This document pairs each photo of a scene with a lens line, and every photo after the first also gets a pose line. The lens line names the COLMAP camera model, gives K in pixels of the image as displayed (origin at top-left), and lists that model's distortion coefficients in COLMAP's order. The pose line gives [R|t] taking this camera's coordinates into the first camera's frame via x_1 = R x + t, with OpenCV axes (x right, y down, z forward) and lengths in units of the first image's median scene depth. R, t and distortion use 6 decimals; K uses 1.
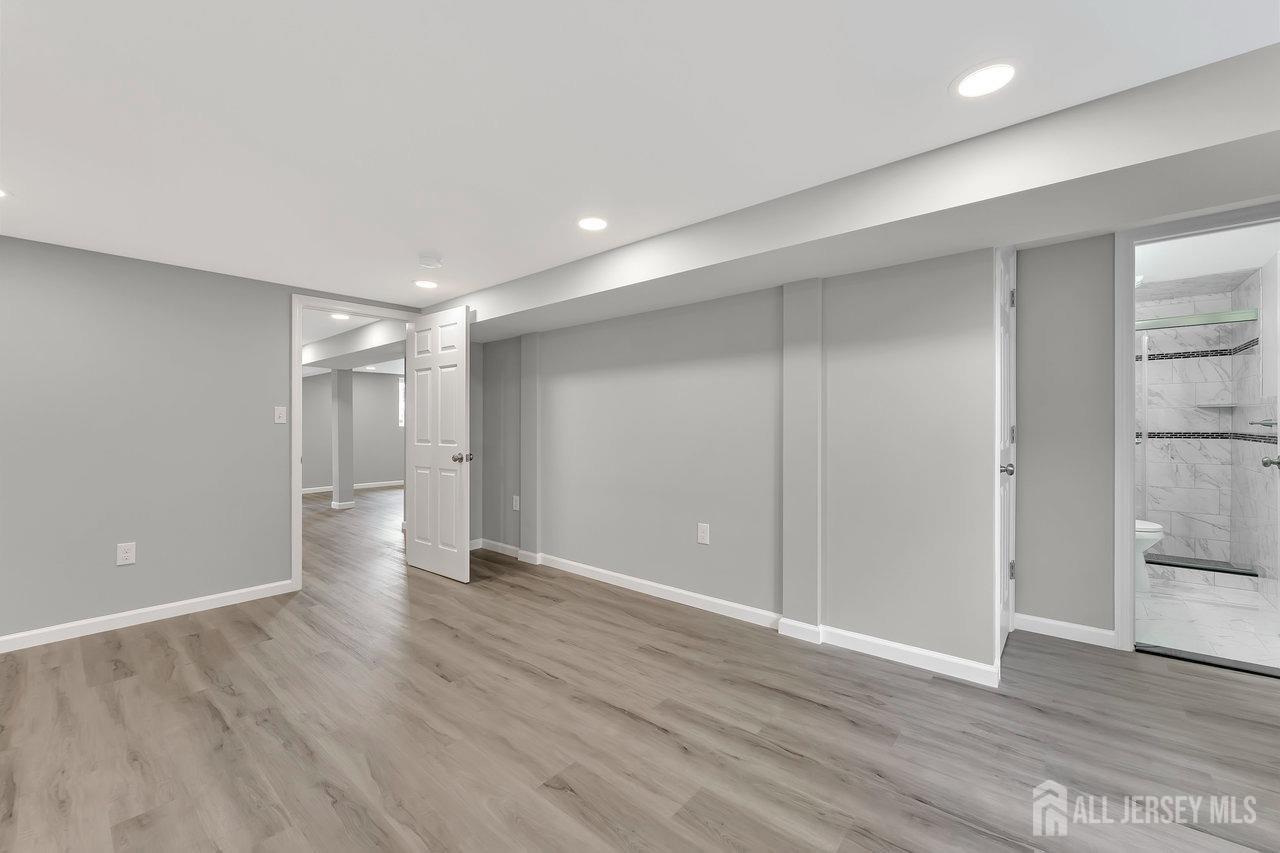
lens RADIAL K [[518.0, 0, 627.9], [0, 518.0, 420.6], [0, 0, 1]] dist [-0.011349, 0.000648]
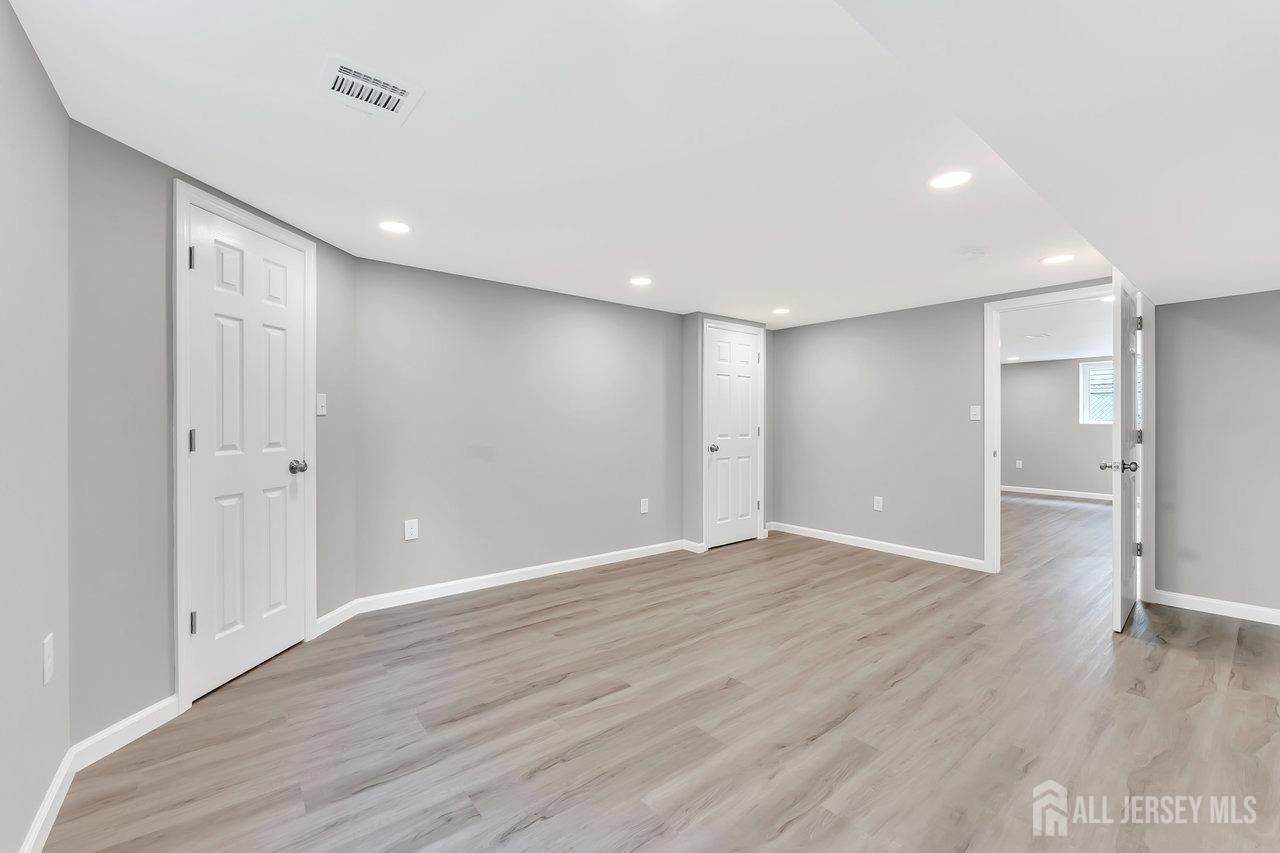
lens RADIAL K [[518.0, 0, 630.0], [0, 518.0, 422.9], [0, 0, 1]] dist [-0.011349, 0.000648]
pose [[-0.176590, 0.013320, -0.984194, 0.906381], [0.001005, 0.999910, 0.013353, -0.008164], [0.984284, 0.001369, -0.176588, 0.697842]]
